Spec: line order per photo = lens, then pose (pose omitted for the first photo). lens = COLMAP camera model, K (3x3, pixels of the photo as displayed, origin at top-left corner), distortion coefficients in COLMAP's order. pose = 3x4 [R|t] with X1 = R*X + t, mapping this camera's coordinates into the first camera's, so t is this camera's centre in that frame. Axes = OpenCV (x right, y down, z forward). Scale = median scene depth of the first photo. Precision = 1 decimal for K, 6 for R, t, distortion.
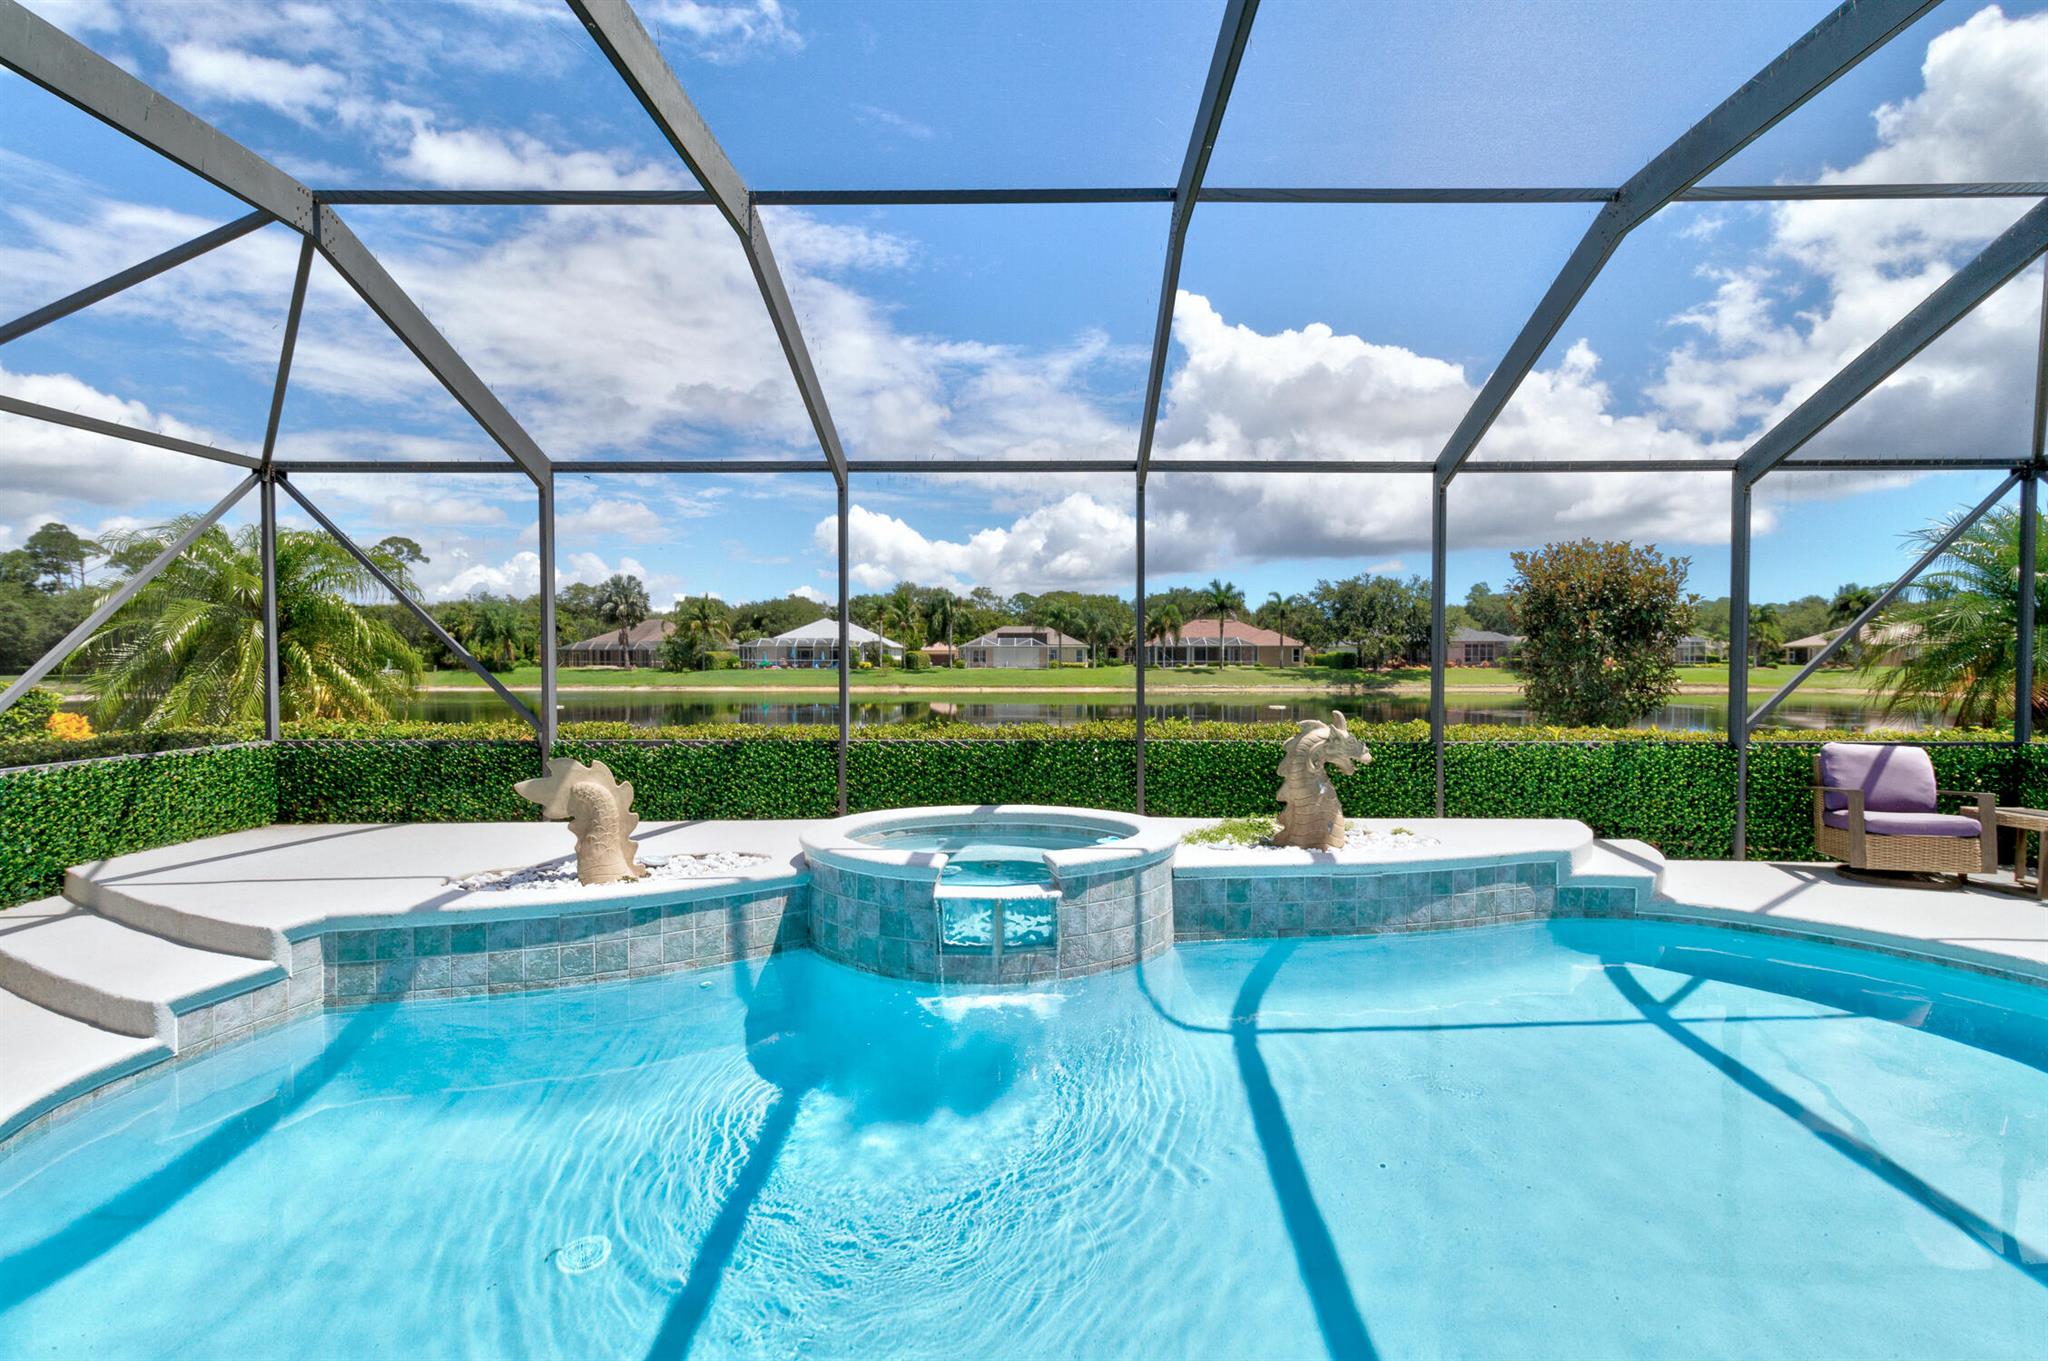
lens RADIAL K [[965.1, 0, 1027.8], [0, 965.1, 674.9], [0, 0, 1]] dist [0.000644, 0.000609]
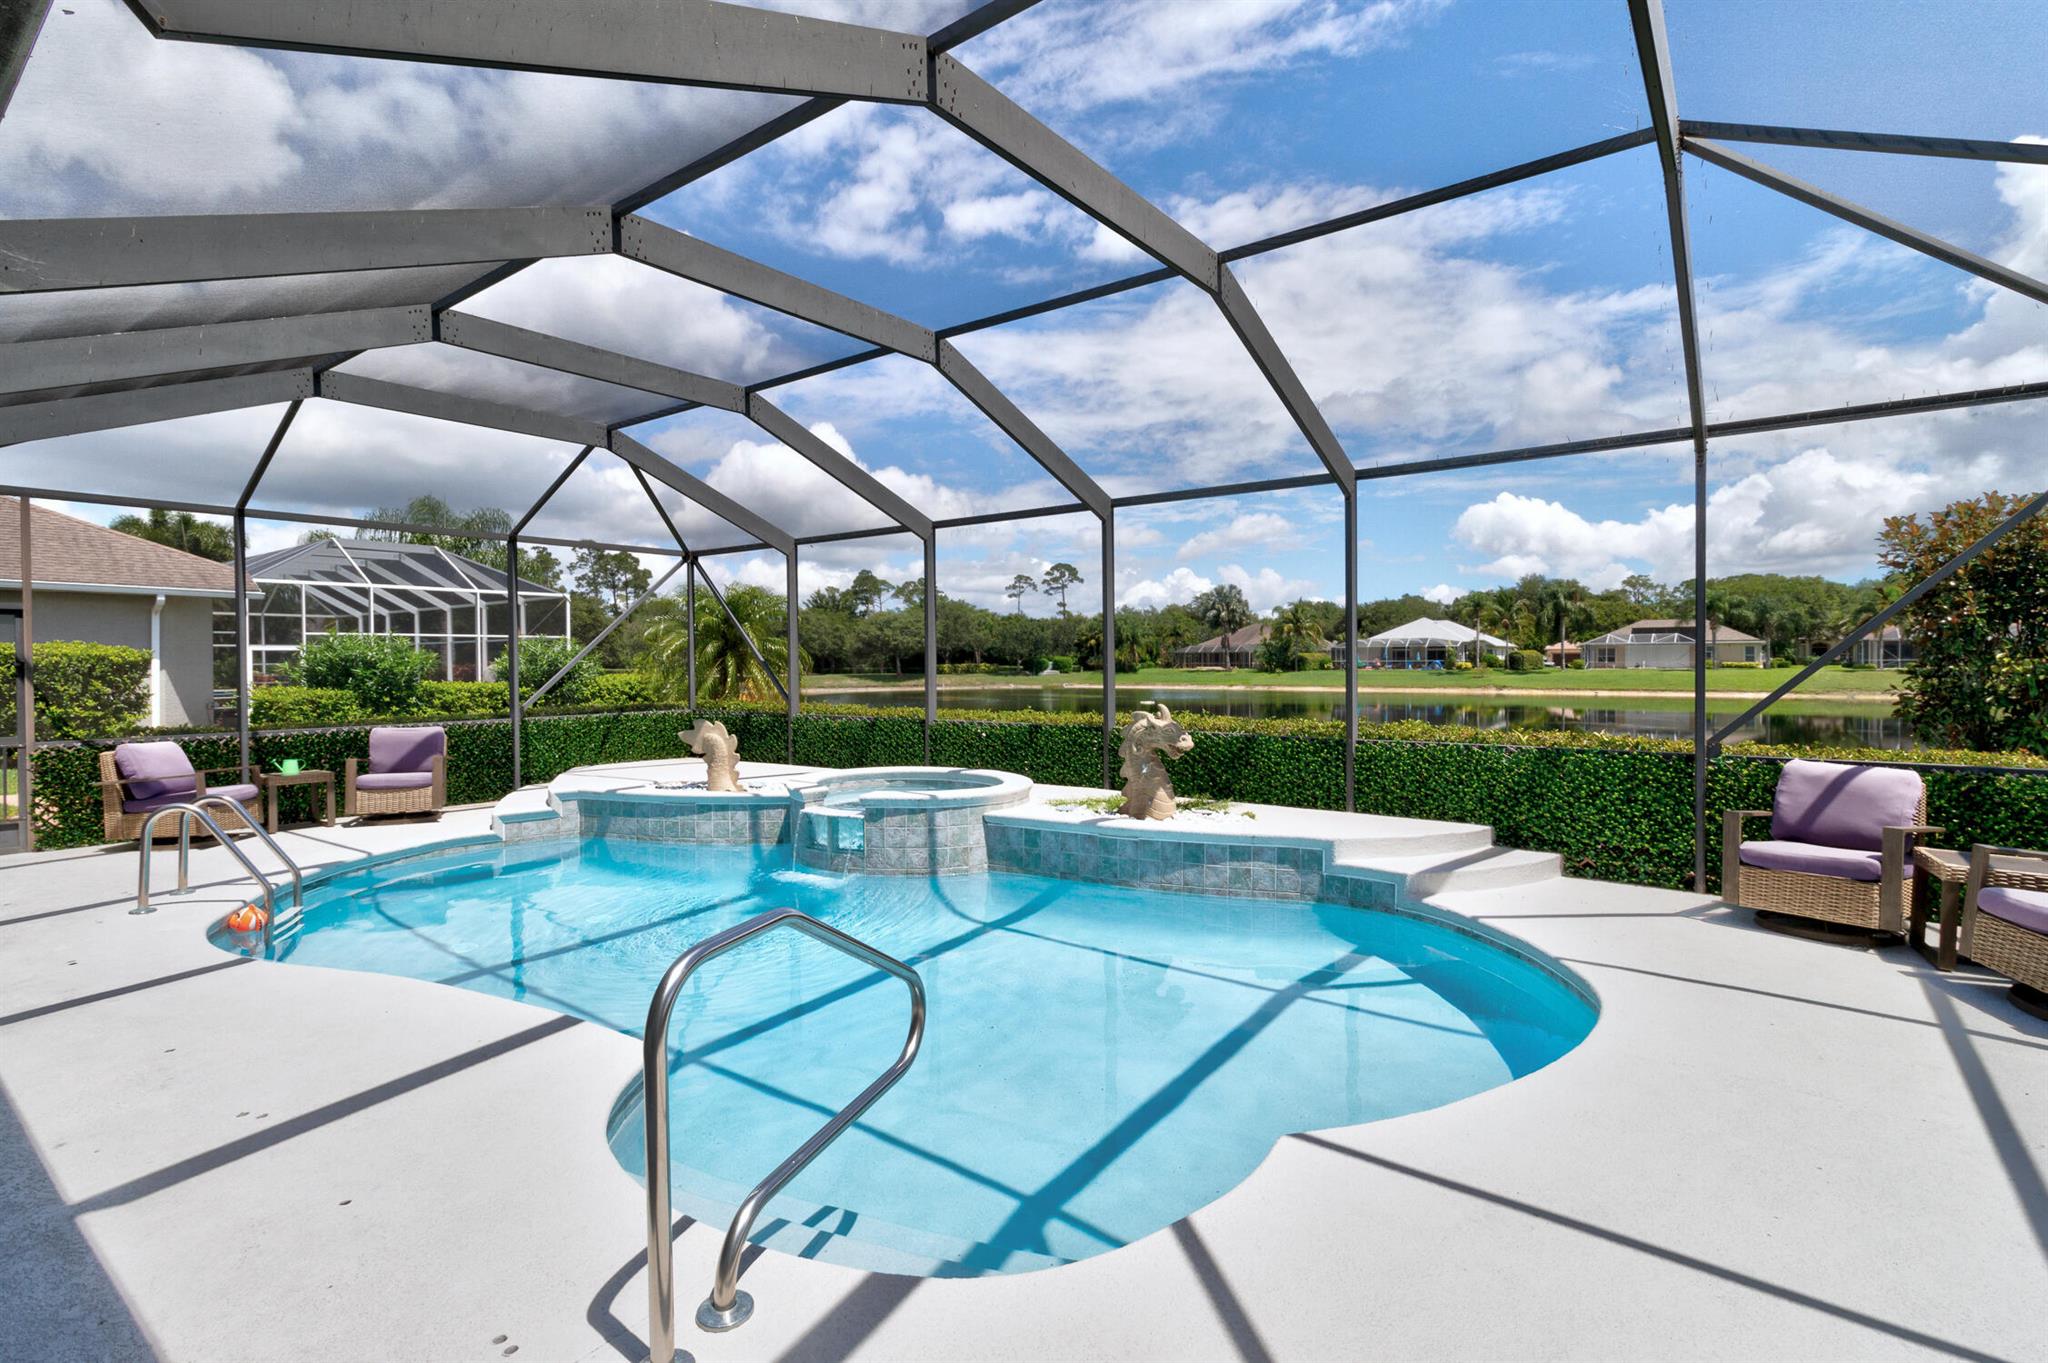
lens RADIAL K [[945.9, 0, 1024.0], [0, 945.9, 681.5], [0, 0, 1]] dist [-0.001350, -0.000195]
pose [[0.804096, 0.007532, -0.594451, 0.739760], [-0.003894, 0.999965, 0.007402, 0.001768], [0.594486, -0.003637, 0.804098, -0.024992]]
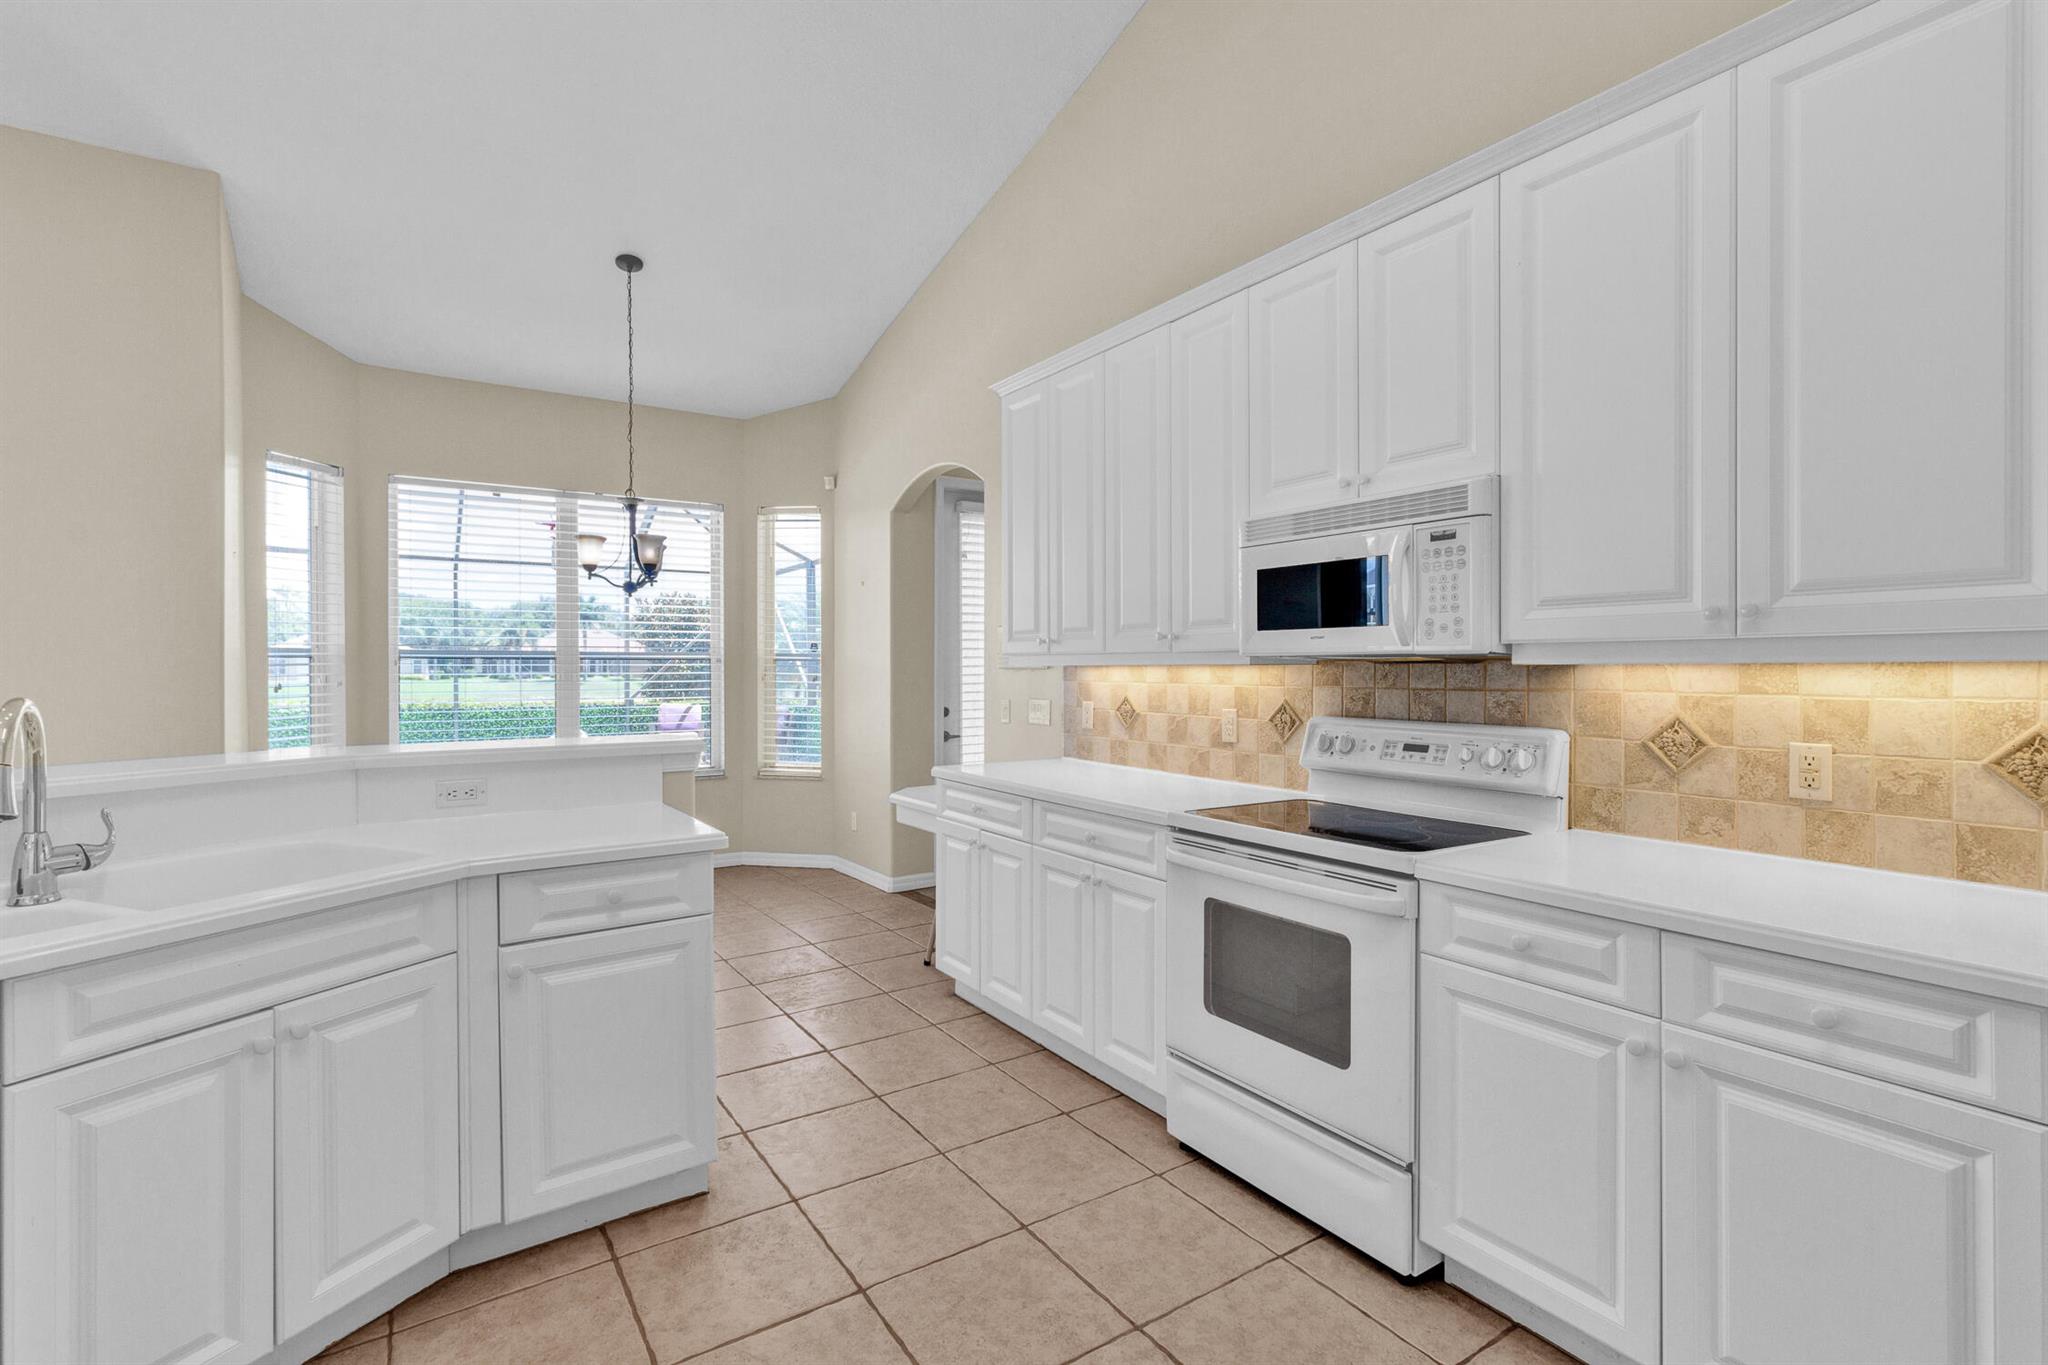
lens RADIAL K [[945.4, 0, 1035.1], [0, 945.4, 676.4], [0, 0, 1]] dist [0.000780, 0.000241]
pose [[0.817407, -0.003674, 0.576049, 0.283677], [0.009753, 0.999925, -0.007463, 0.033348], [-0.575978, 0.011719, 0.817381, -1.129709]]
